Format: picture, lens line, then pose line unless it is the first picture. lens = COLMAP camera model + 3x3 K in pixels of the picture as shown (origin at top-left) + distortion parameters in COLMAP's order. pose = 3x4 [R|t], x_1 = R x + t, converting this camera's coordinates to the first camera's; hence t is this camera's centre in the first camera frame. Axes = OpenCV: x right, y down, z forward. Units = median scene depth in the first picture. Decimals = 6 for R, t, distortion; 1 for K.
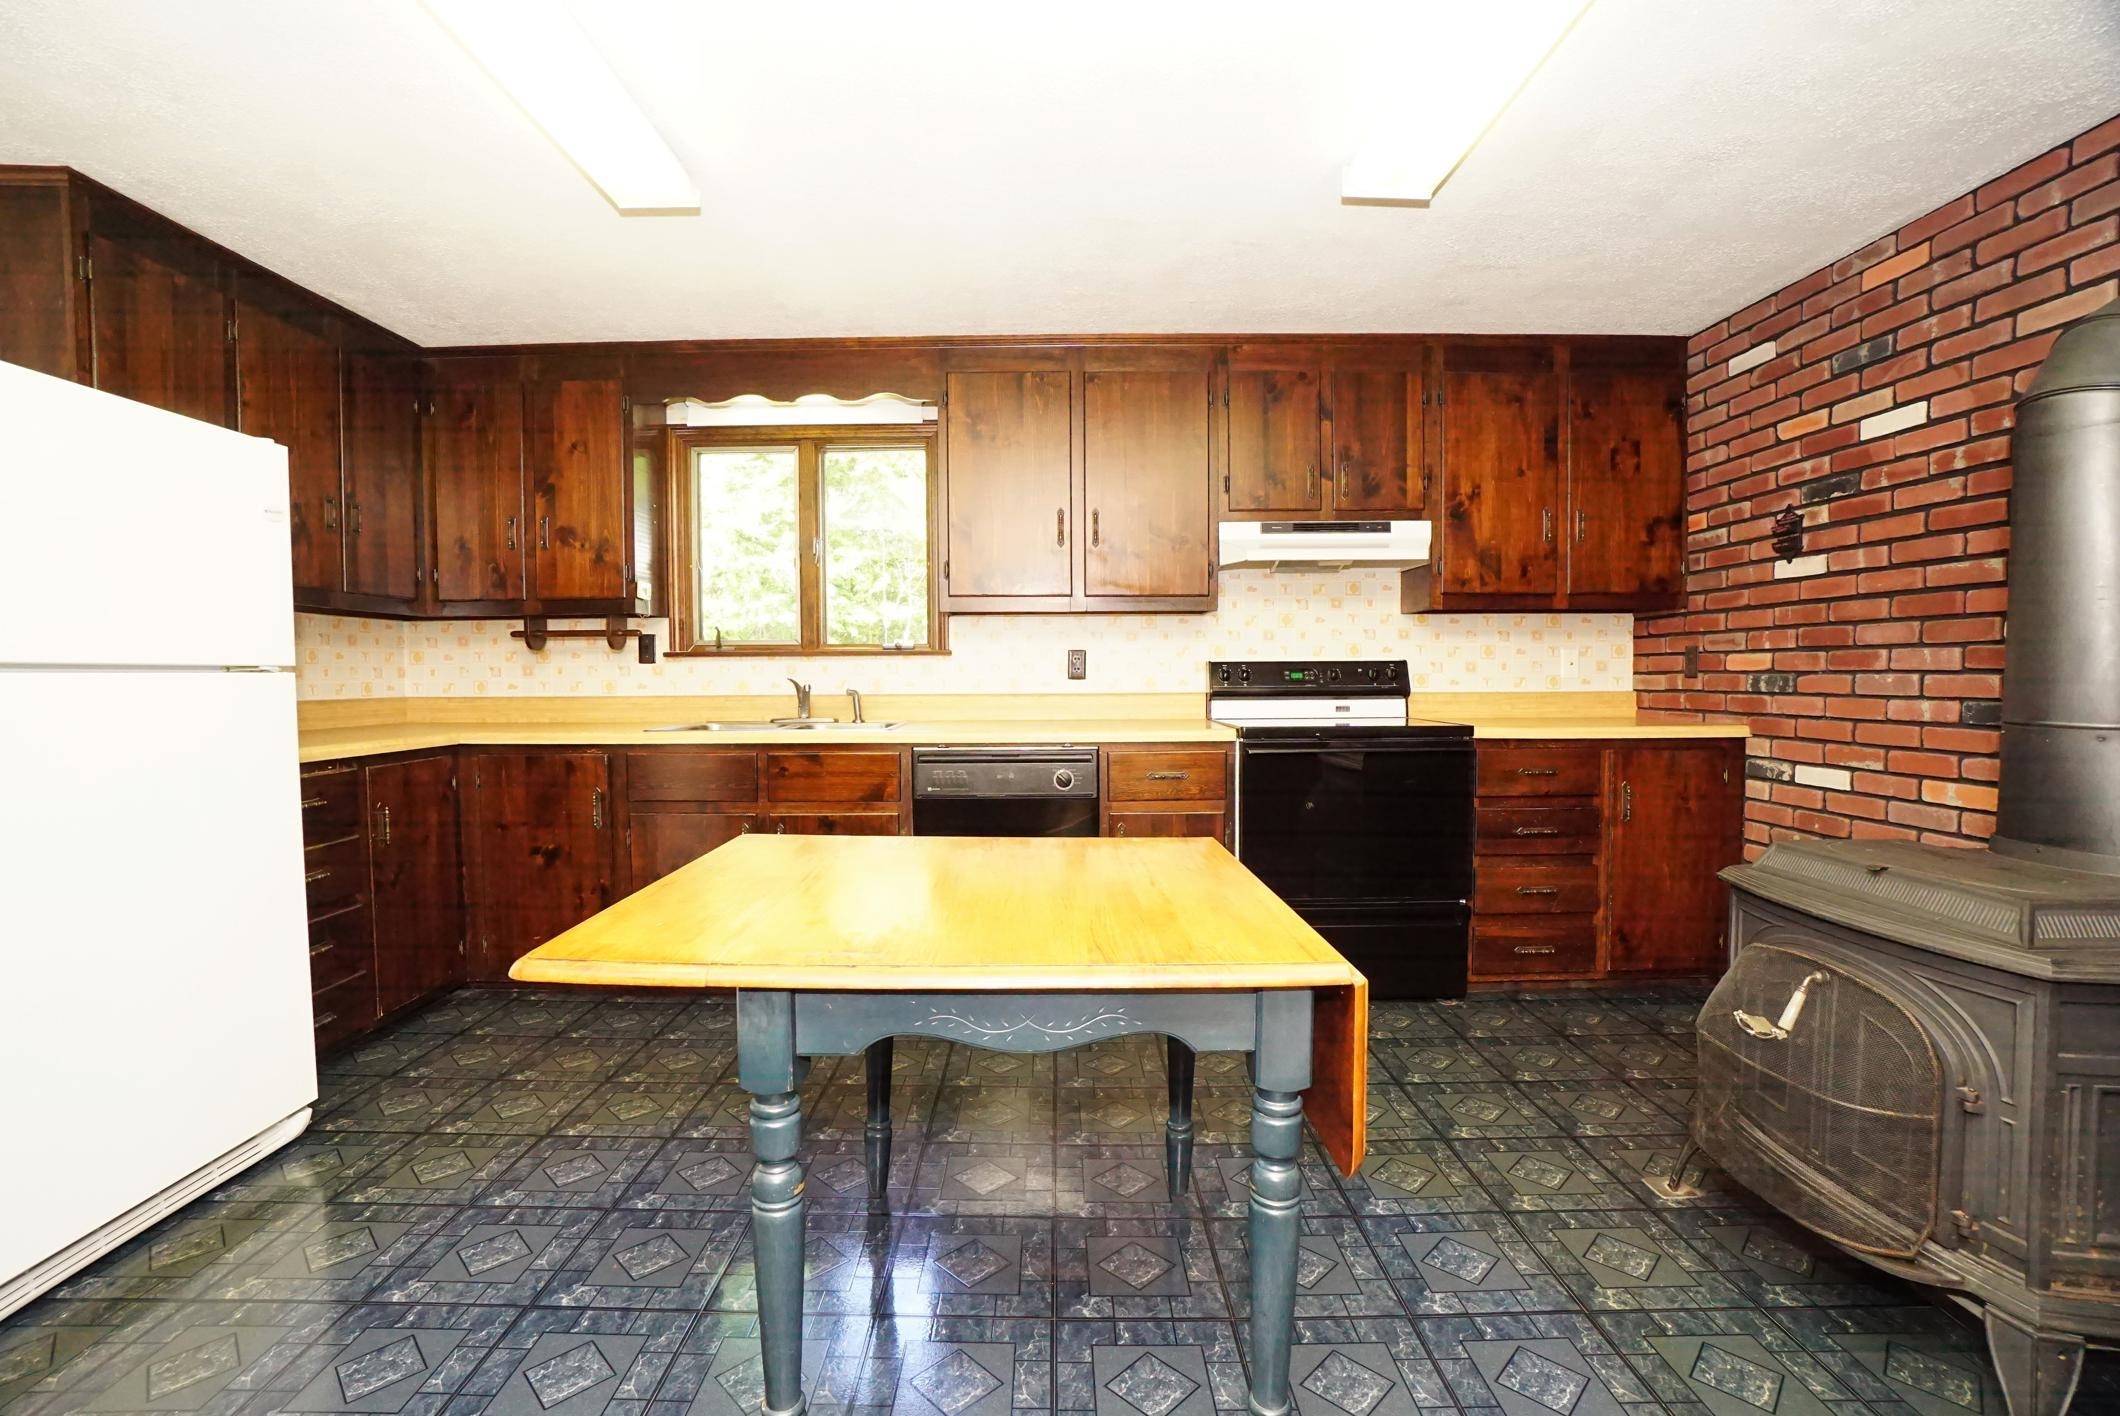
lens RADIAL K [[1000.4, 0, 1060.0], [0, 1000.4, 708.0], [0, 0, 1]] dist [-0.071478, 0.032212]
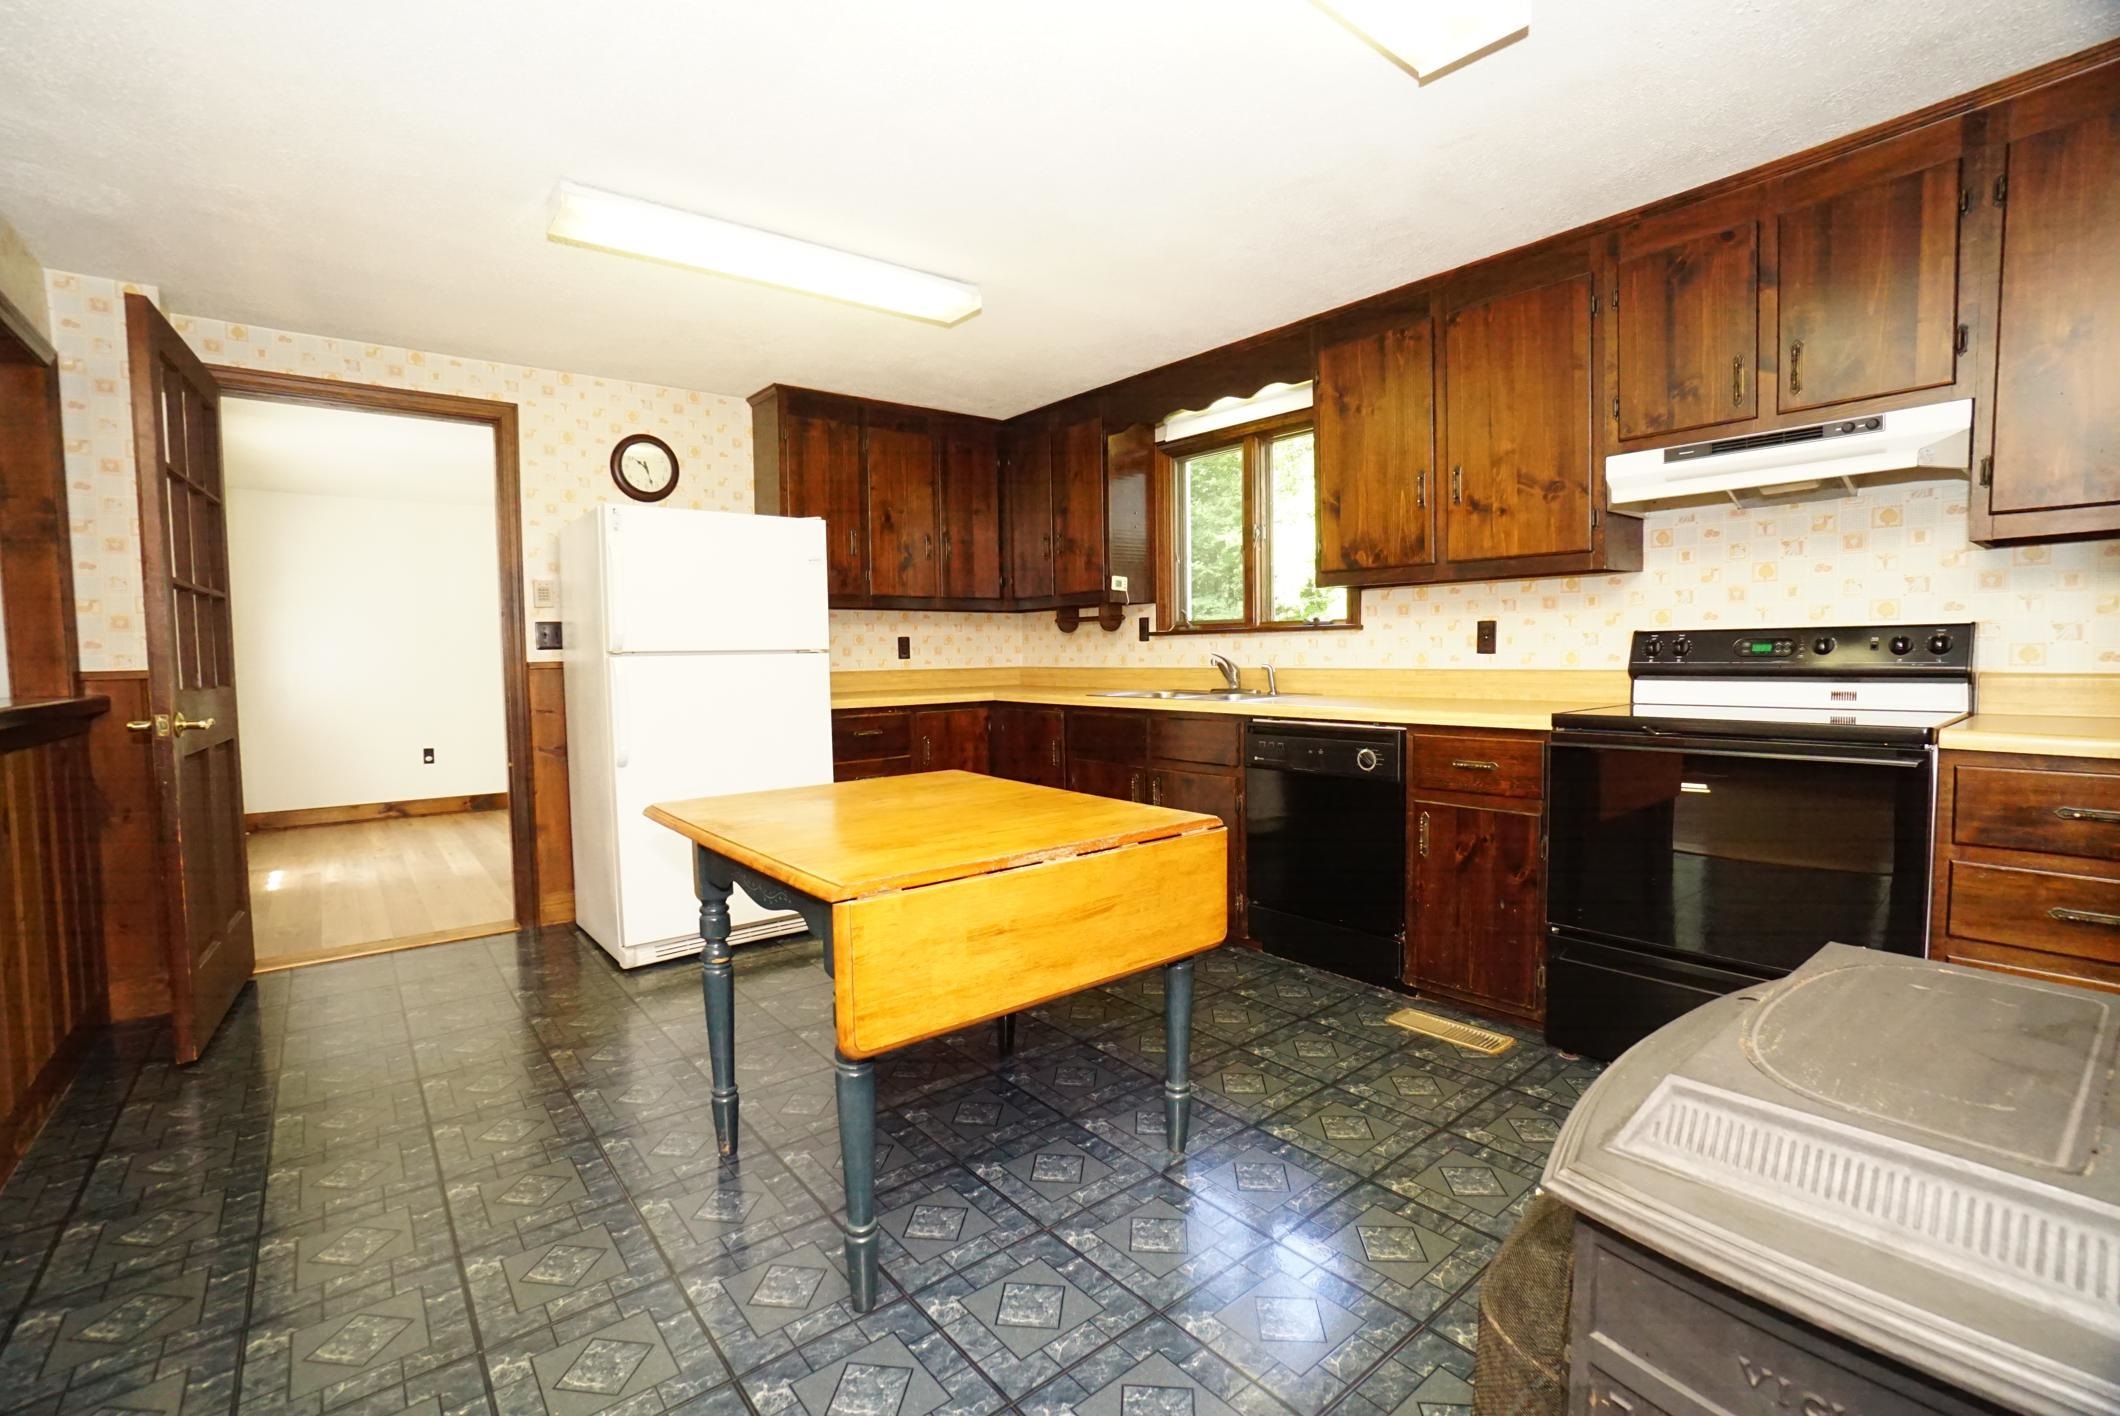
lens RADIAL K [[933.3, 0, 1046.5], [0, 933.3, 709.2], [0, 0, 1]] dist [-0.065863, 0.023345]
pose [[0.624145, 0.043114, -0.780118, 0.457541], [-0.011108, 0.998865, 0.046316, -0.013500], [0.781230, -0.020243, 0.623916, 0.189214]]
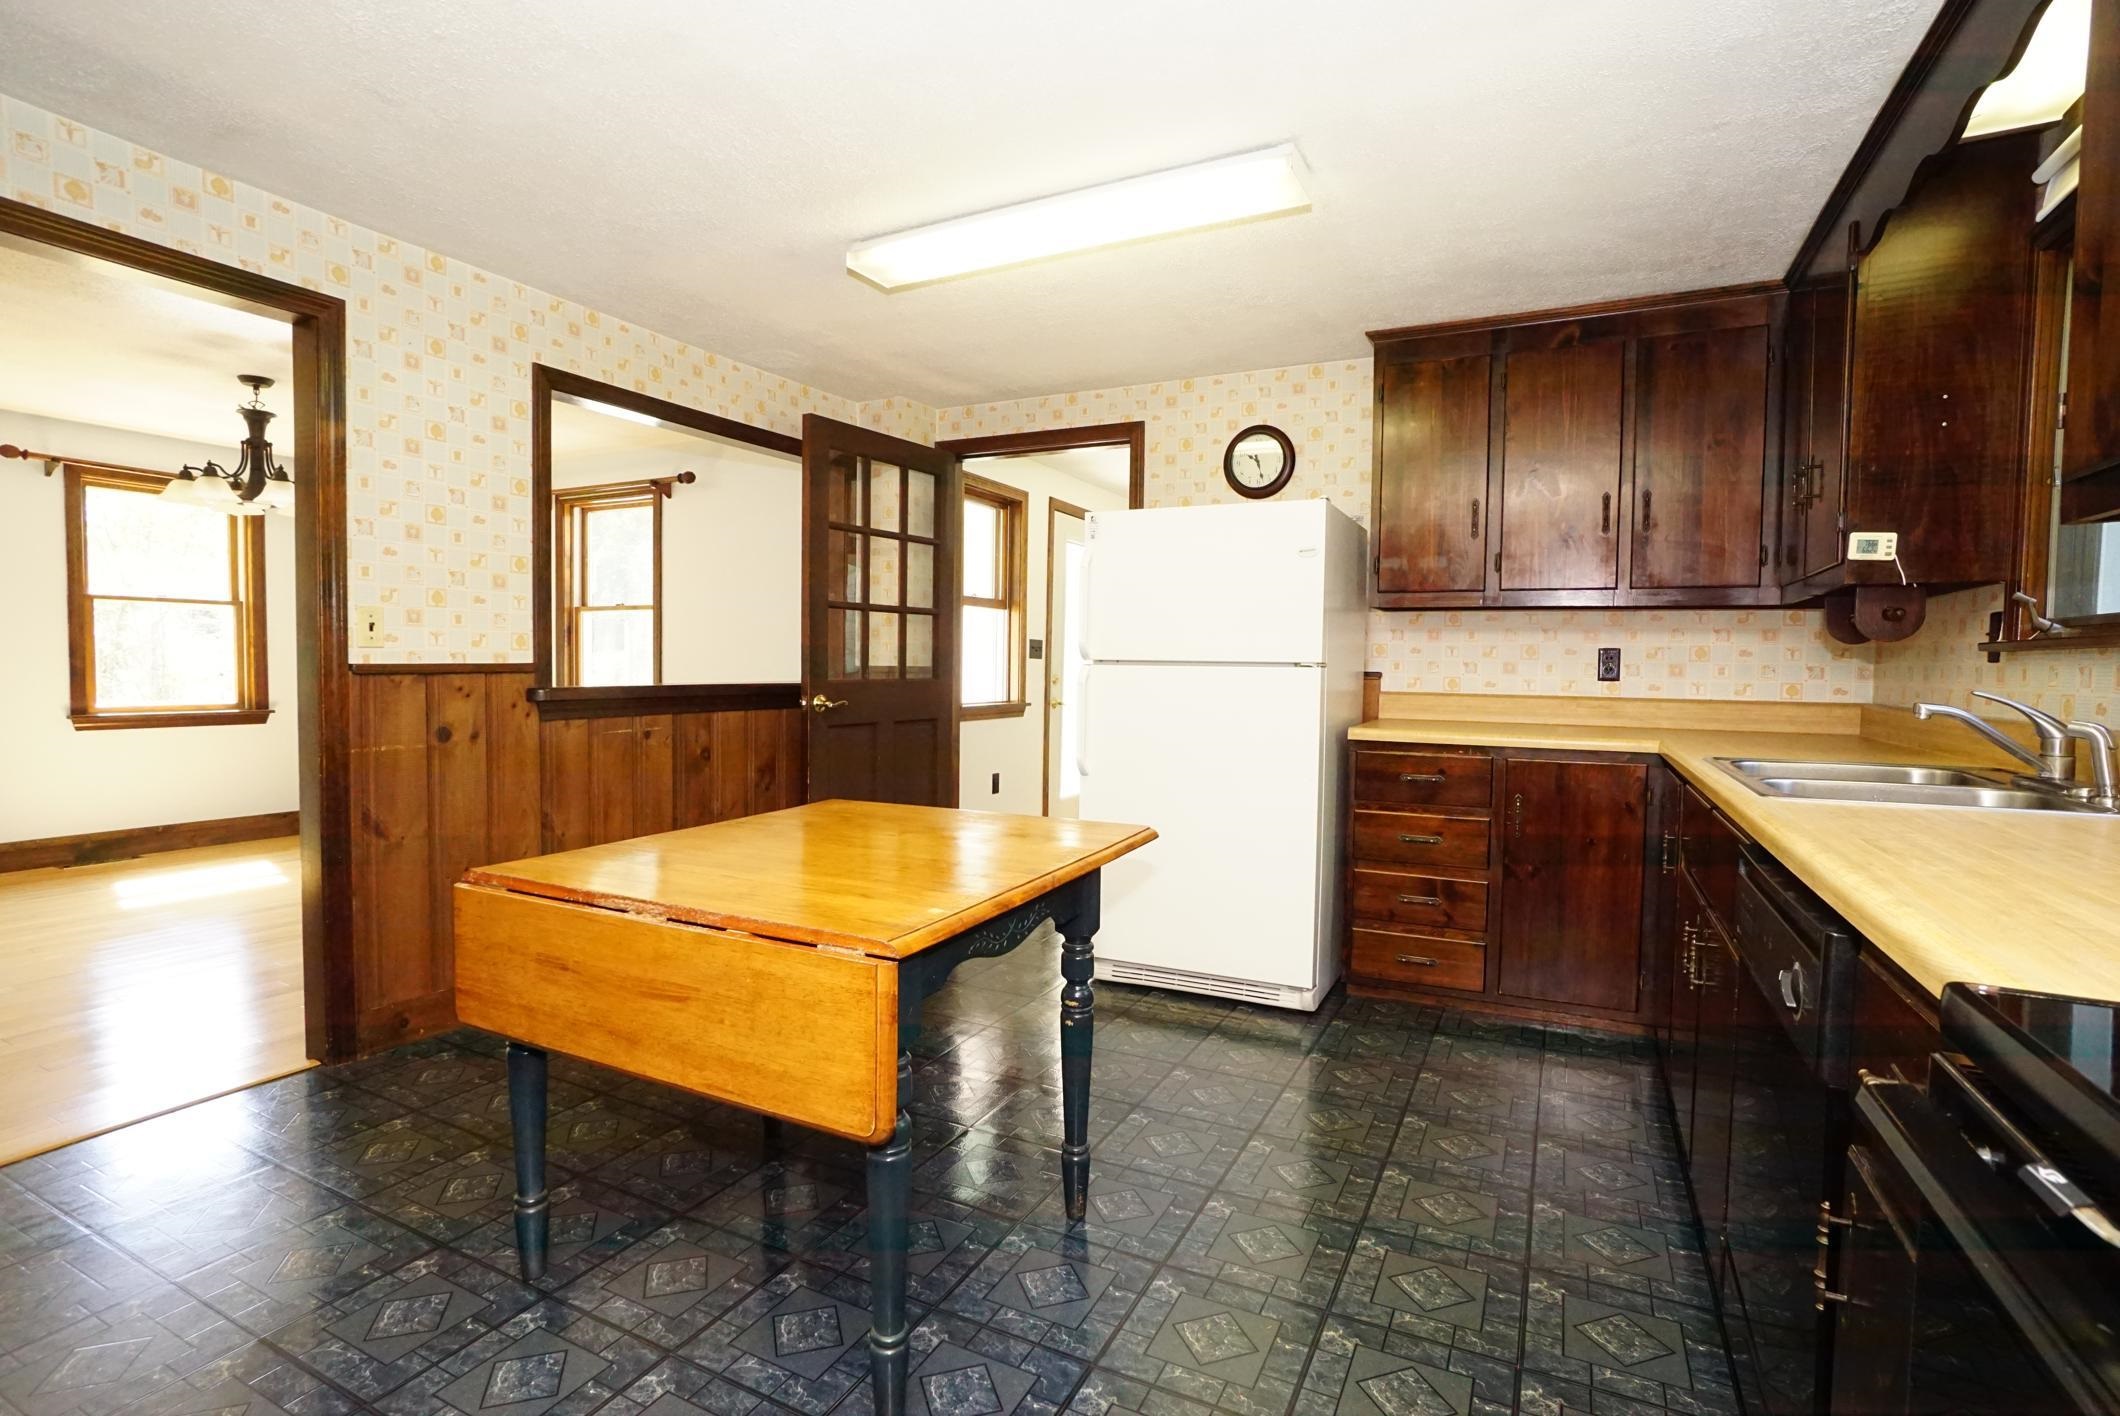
lens RADIAL K [[1007.1, 0, 1060.0], [0, 1007.1, 708.0], [0, 0, 1]] dist [-0.006156, -0.001044]
pose [[-0.447207, 0.038703, -0.893593, 0.390916], [-0.038889, 0.997277, 0.062656, -0.035361], [0.893585, 0.062771, -0.444484, 0.819887]]
